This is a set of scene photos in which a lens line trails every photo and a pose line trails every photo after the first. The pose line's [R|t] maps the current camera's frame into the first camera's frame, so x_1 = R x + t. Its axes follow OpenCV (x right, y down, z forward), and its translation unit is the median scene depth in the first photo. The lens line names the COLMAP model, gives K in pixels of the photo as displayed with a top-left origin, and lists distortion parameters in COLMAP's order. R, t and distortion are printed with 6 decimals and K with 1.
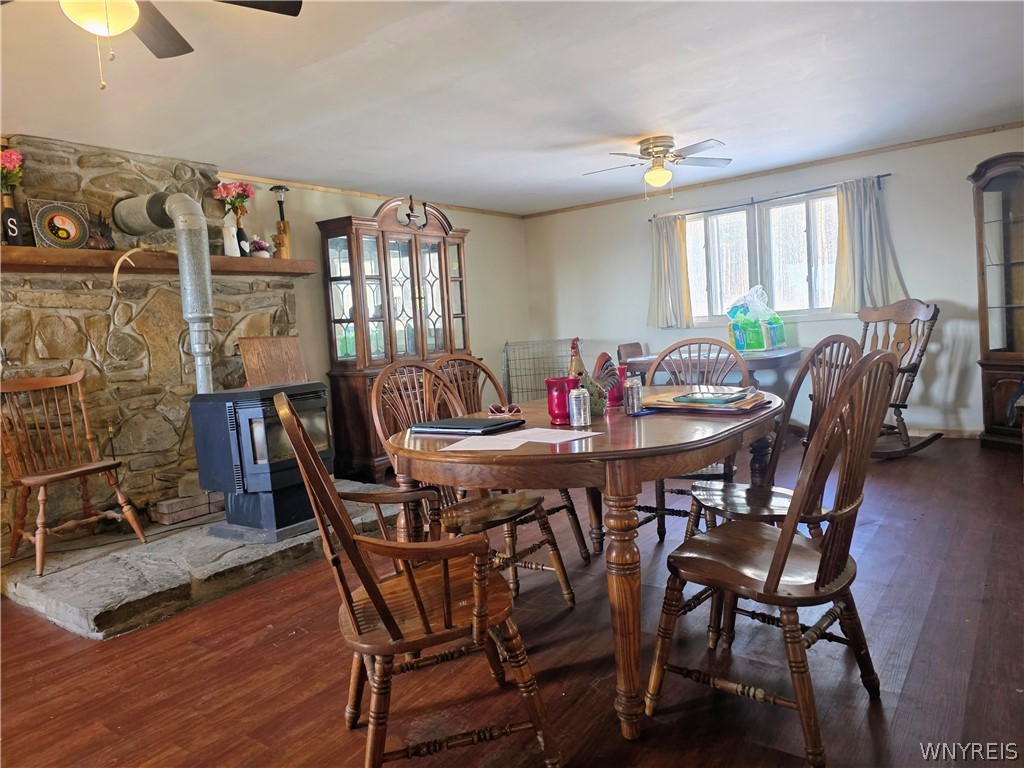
lens RADIAL K [[709.6, 0, 511.5], [0, 709.6, 367.6], [0, 0, 1]] dist [0.067215, -0.067731]
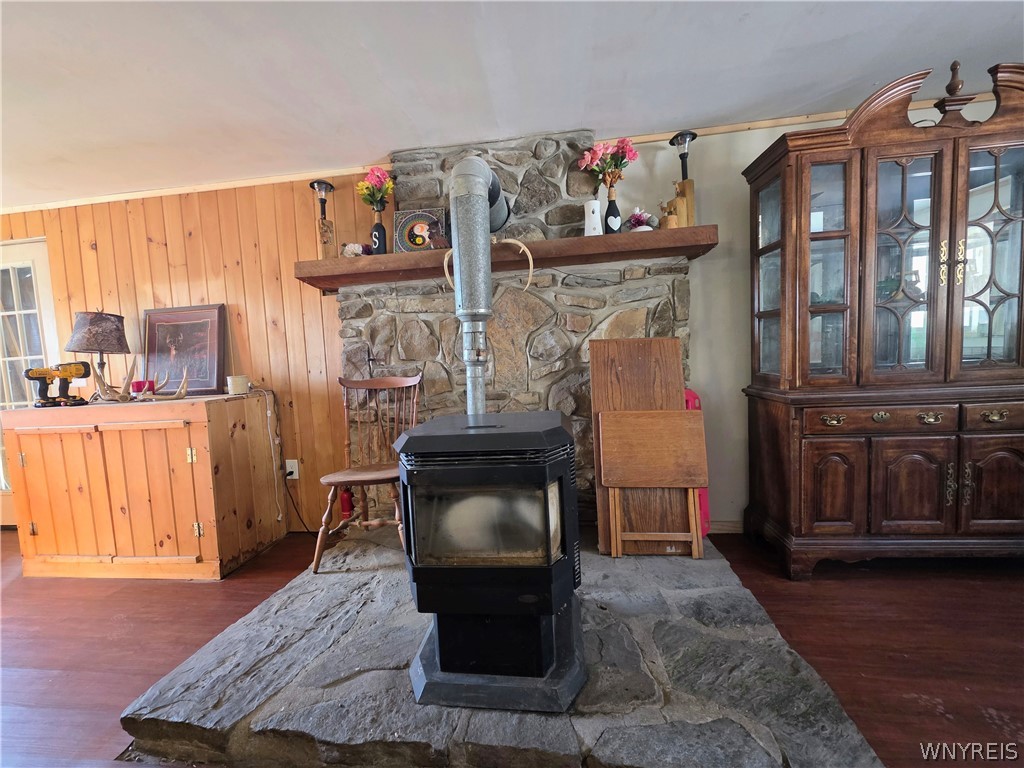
lens RADIAL K [[409.7, 0, 504.9], [0, 409.7, 383.2], [0, 0, 1]] dist [0.002994, 0.000561]
pose [[0.493676, 0.096676, -0.864256, -0.026536], [-0.031640, 0.995140, 0.093244, -0.034942], [0.869070, -0.018687, 0.494336, 0.715473]]
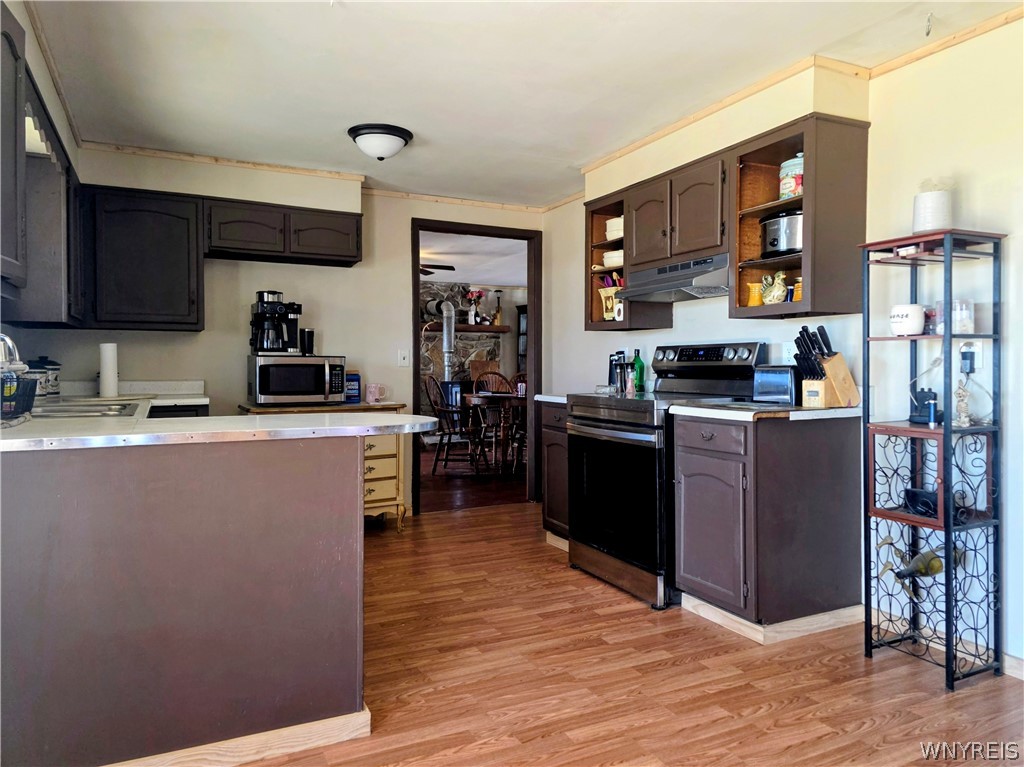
lens RADIAL K [[709.6, 0, 513.7], [0, 709.6, 378.1], [0, 0, 1]] dist [0.067215, -0.067731]
pose [[0.889425, 0.076368, -0.450657, 0.781870], [-0.087507, 0.996156, -0.003897, 0.011282], [0.448627, 0.042902, 0.892689, -0.966824]]
